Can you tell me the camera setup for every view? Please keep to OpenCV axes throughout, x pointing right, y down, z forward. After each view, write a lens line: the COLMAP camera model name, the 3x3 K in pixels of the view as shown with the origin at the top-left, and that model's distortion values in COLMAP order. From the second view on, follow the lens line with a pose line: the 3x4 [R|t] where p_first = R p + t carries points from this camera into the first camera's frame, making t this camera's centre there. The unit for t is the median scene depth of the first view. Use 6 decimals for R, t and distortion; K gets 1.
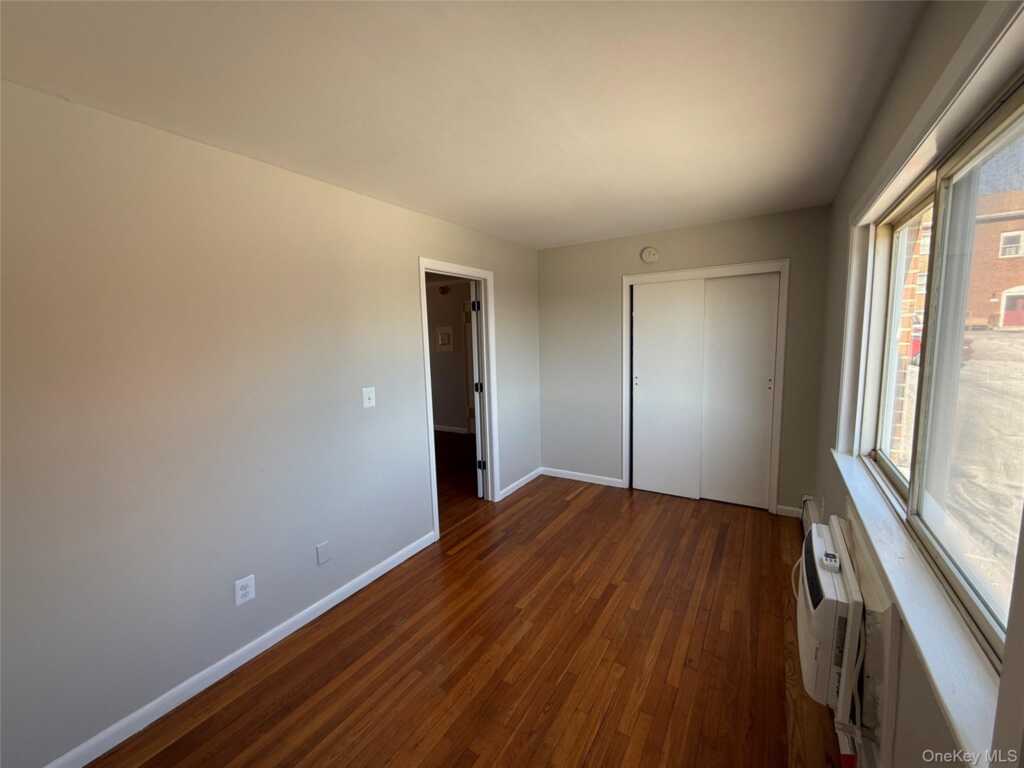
lens RADIAL K [[409.2, 0, 512.0], [0, 409.2, 386.3], [0, 0, 1]] dist [-0.001370, -0.000575]
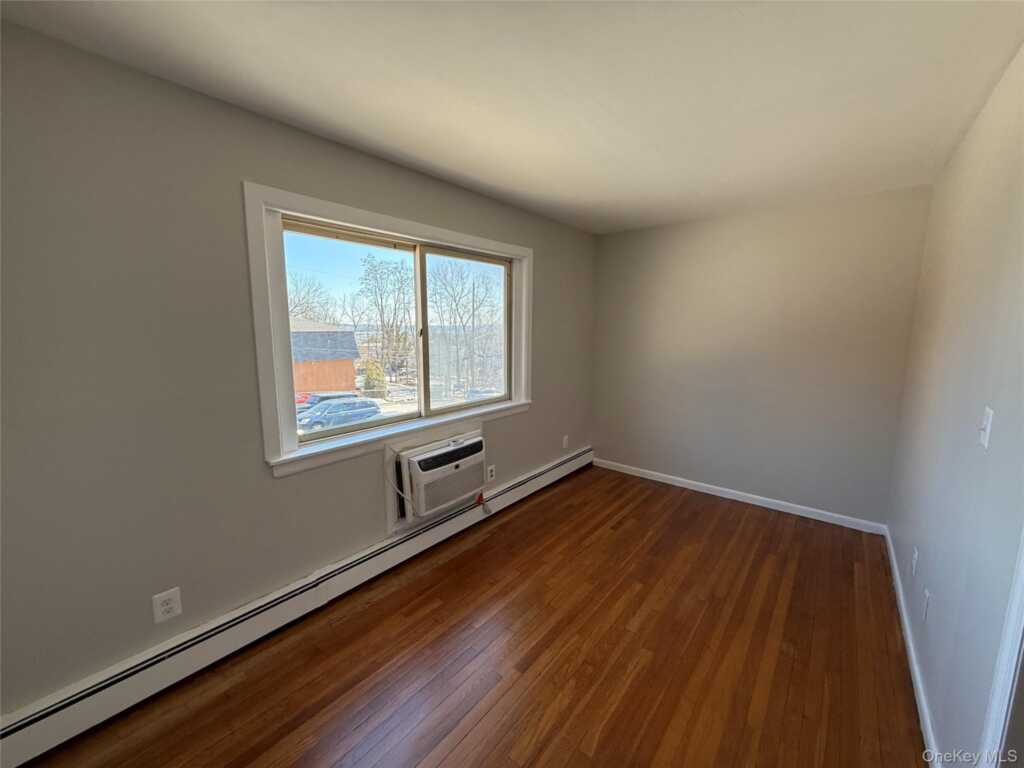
lens RADIAL K [[409.2, 0, 510.1], [0, 409.2, 384.5], [0, 0, 1]] dist [-0.001370, -0.000575]
pose [[-0.992940, 0.013628, 0.117829, 0.201422], [0.043019, 0.967118, 0.250662, -0.203244], [-0.110538, 0.253962, -0.960877, 1.820026]]
